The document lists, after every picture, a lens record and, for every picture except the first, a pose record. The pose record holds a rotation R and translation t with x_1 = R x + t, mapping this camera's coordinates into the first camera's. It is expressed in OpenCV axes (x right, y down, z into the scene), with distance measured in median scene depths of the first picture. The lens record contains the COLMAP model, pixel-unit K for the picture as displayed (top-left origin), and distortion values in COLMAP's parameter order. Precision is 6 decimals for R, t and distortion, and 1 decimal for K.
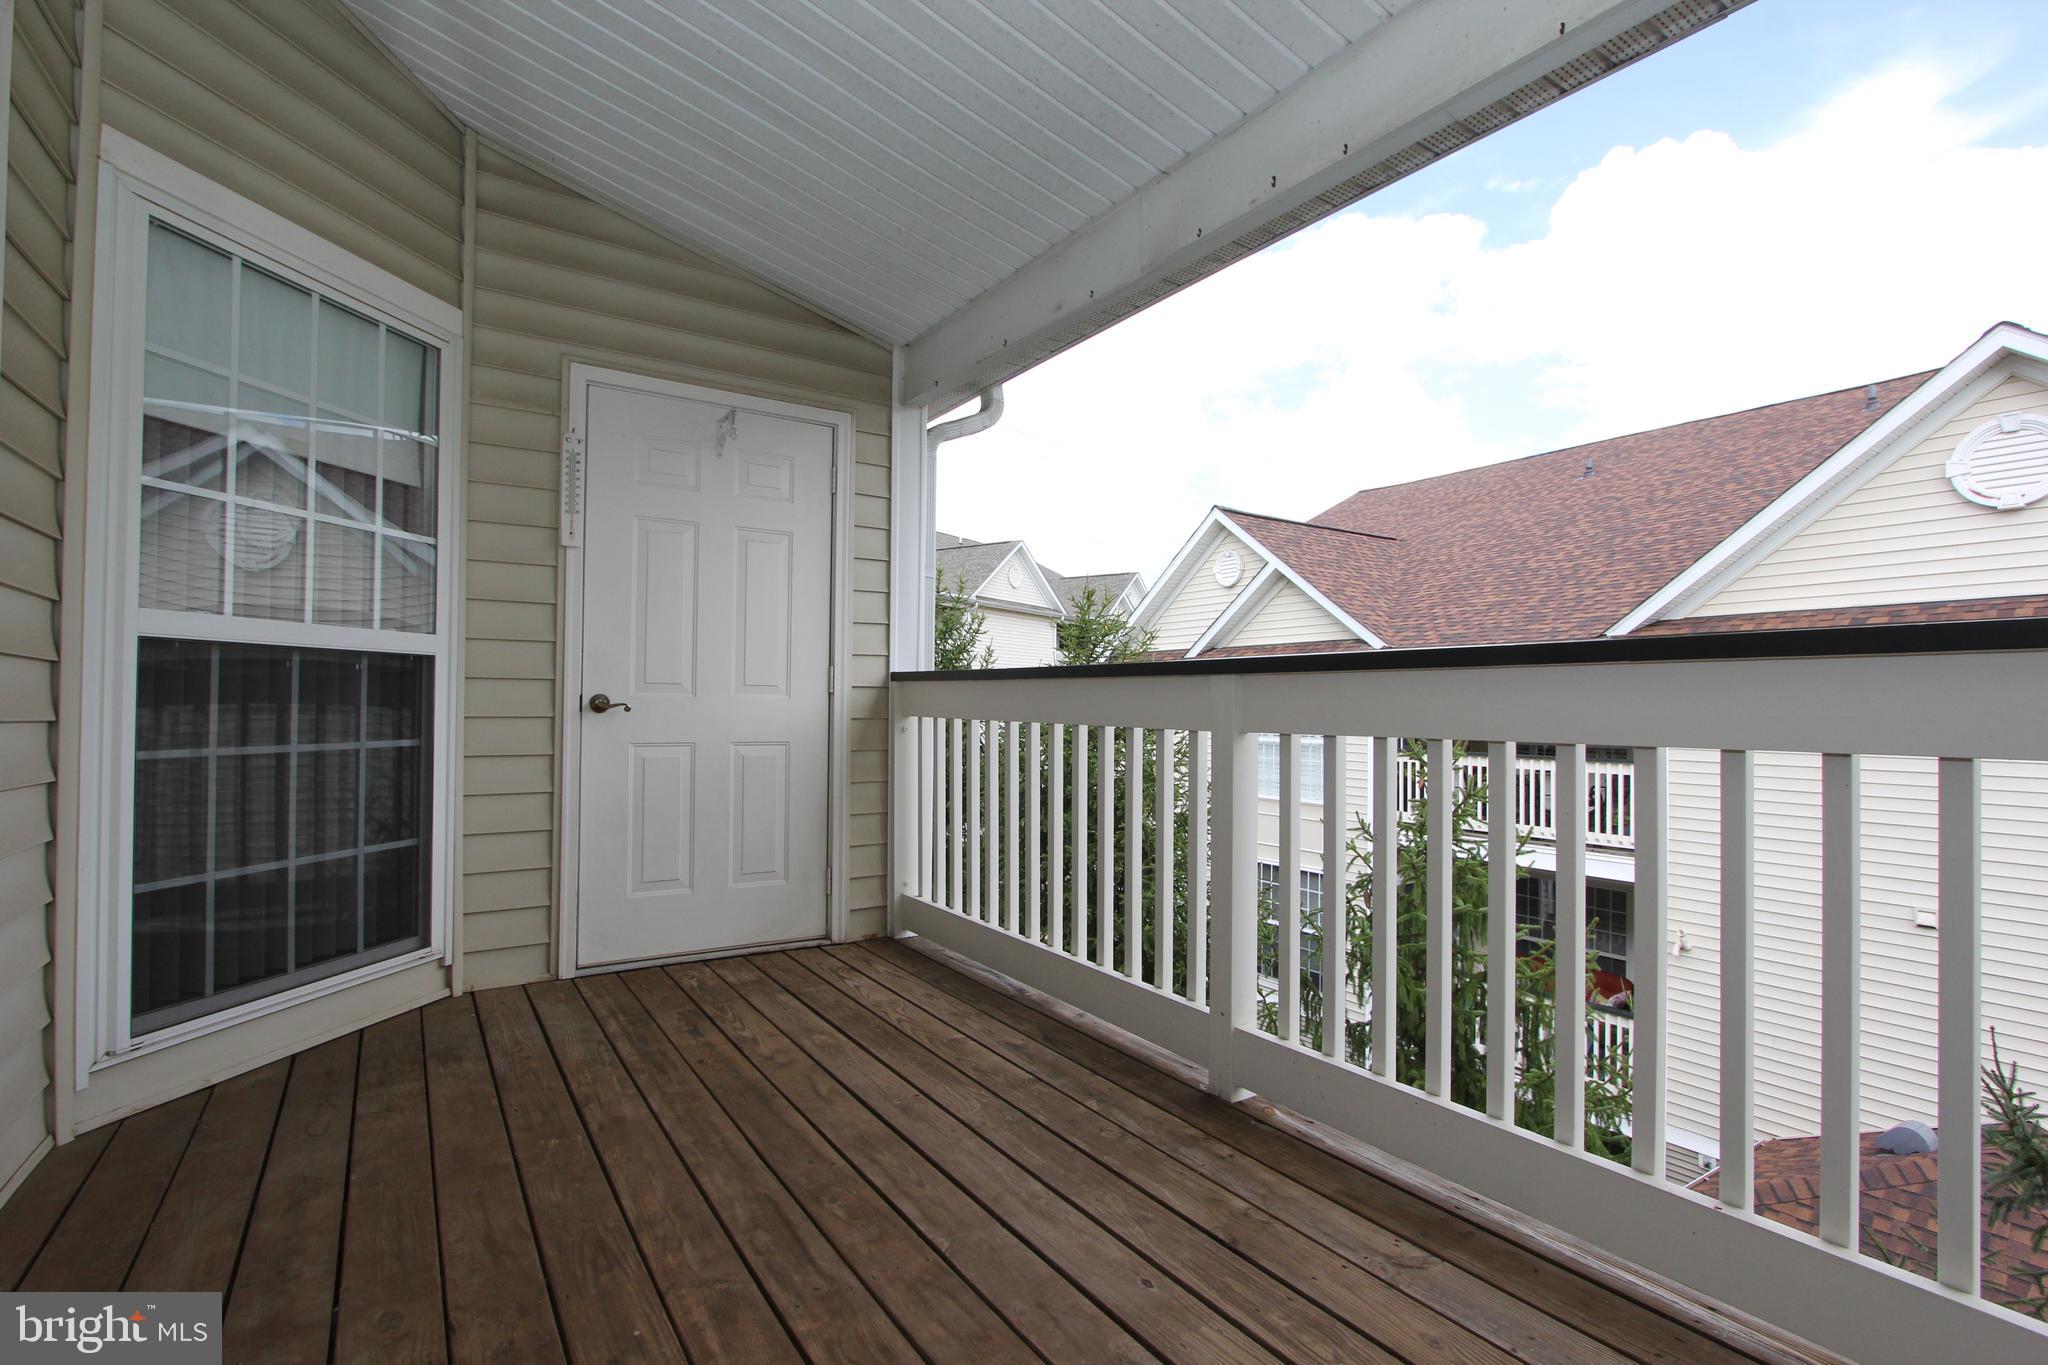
lens RADIAL K [[951.4, 0, 1022.4], [0, 951.4, 687.6], [0, 0, 1]] dist [-0.024455, 0.006468]
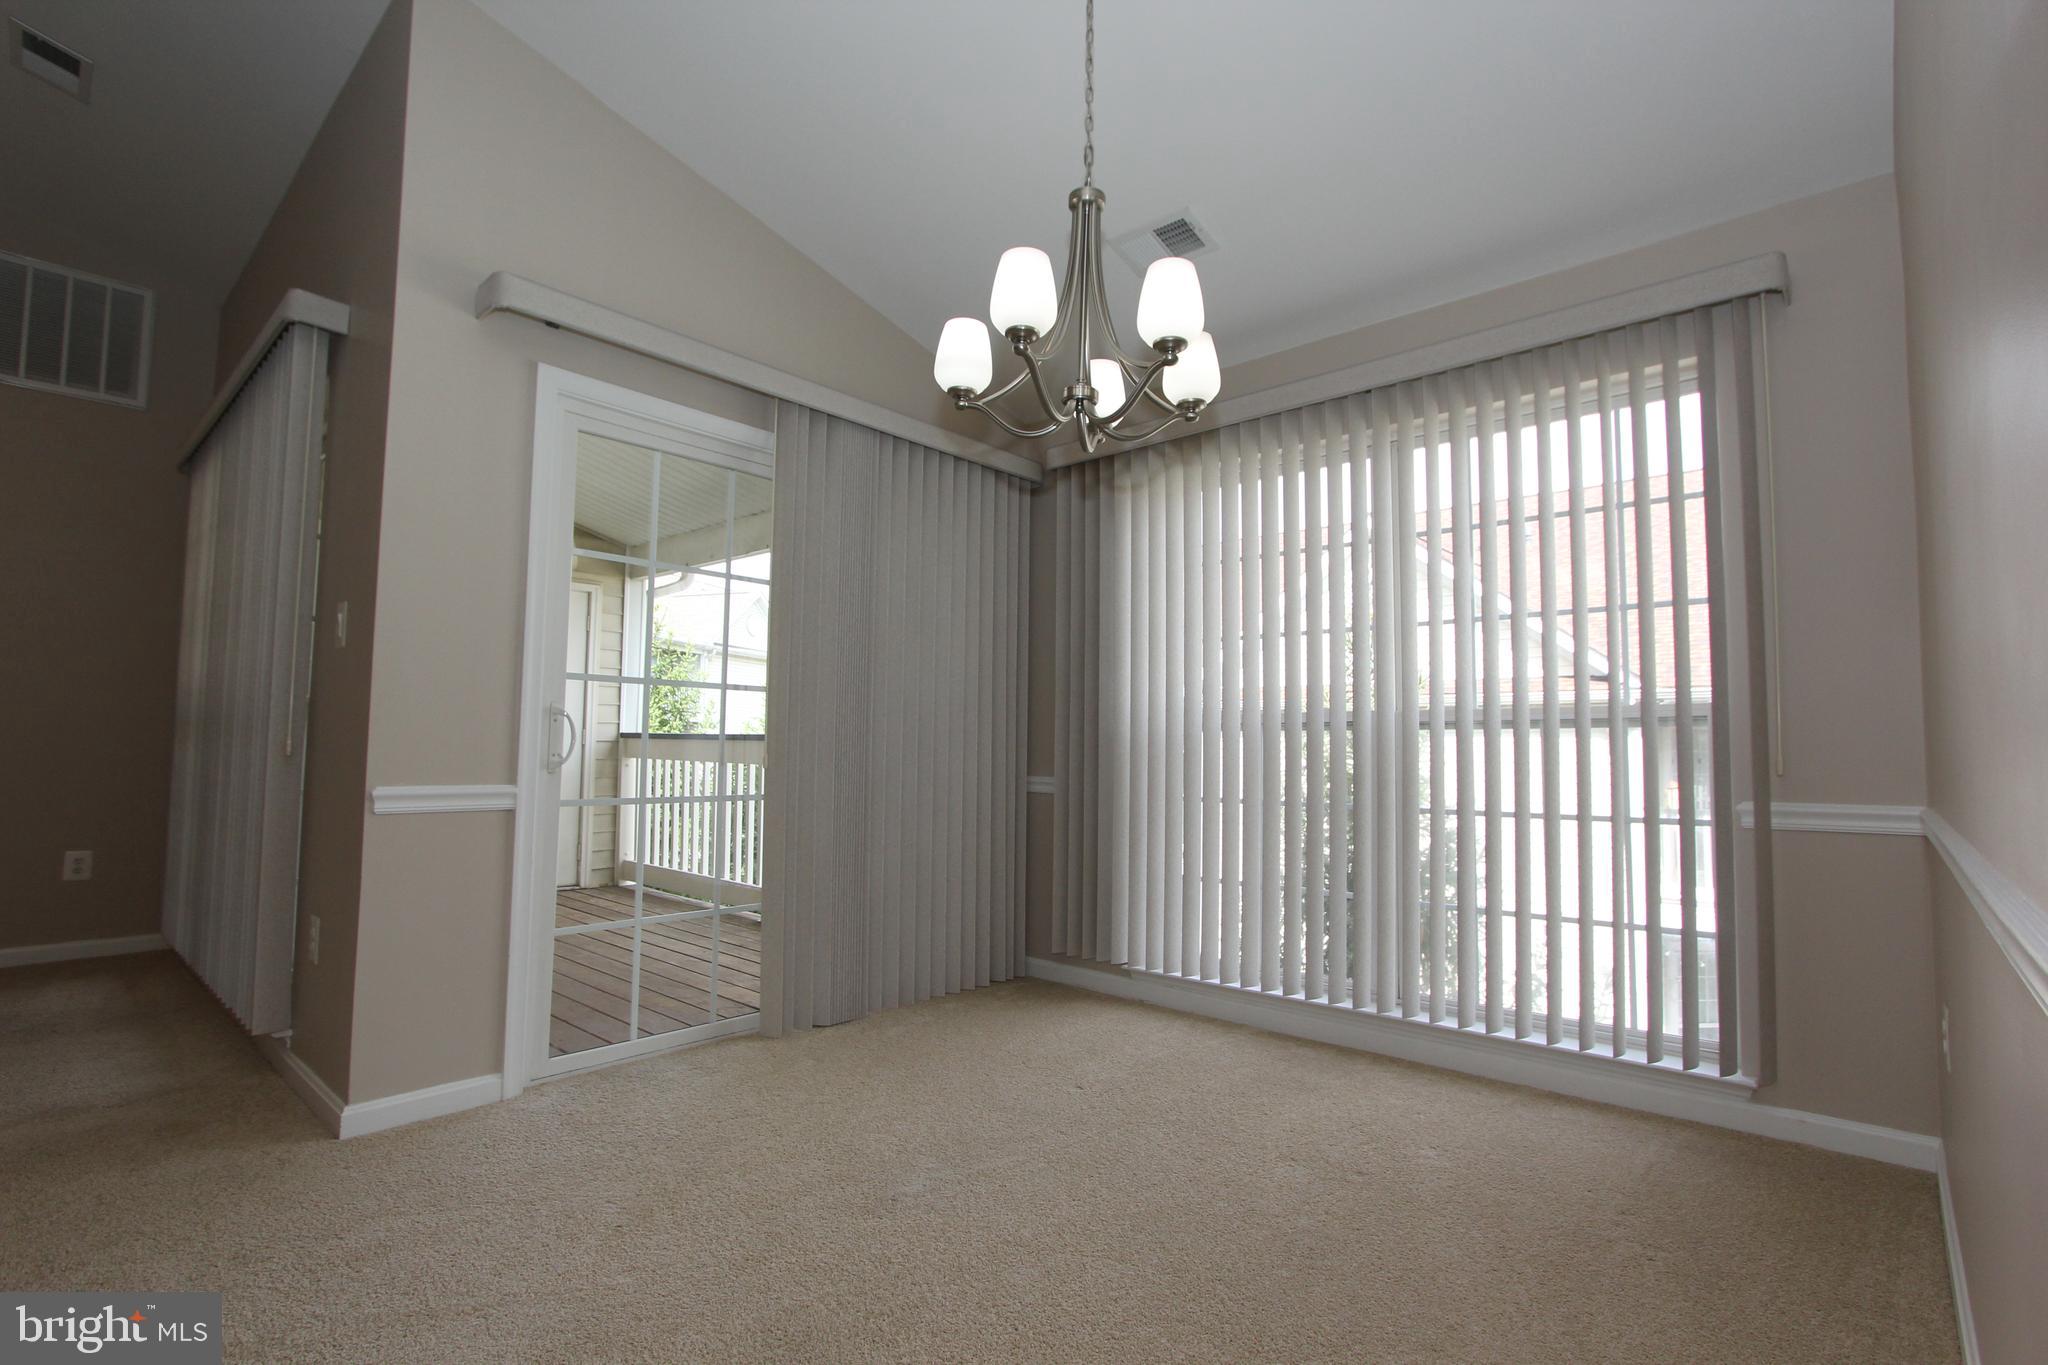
lens RADIAL K [[951.4, 0, 1022.4], [0, 951.4, 687.6], [0, 0, 1]] dist [-0.024455, 0.006468]
pose [[0.971050, 0.013755, 0.238479, 0.161112], [-0.003447, 0.999044, -0.043586, -0.025594], [-0.238850, 0.041502, 0.970169, -0.855451]]
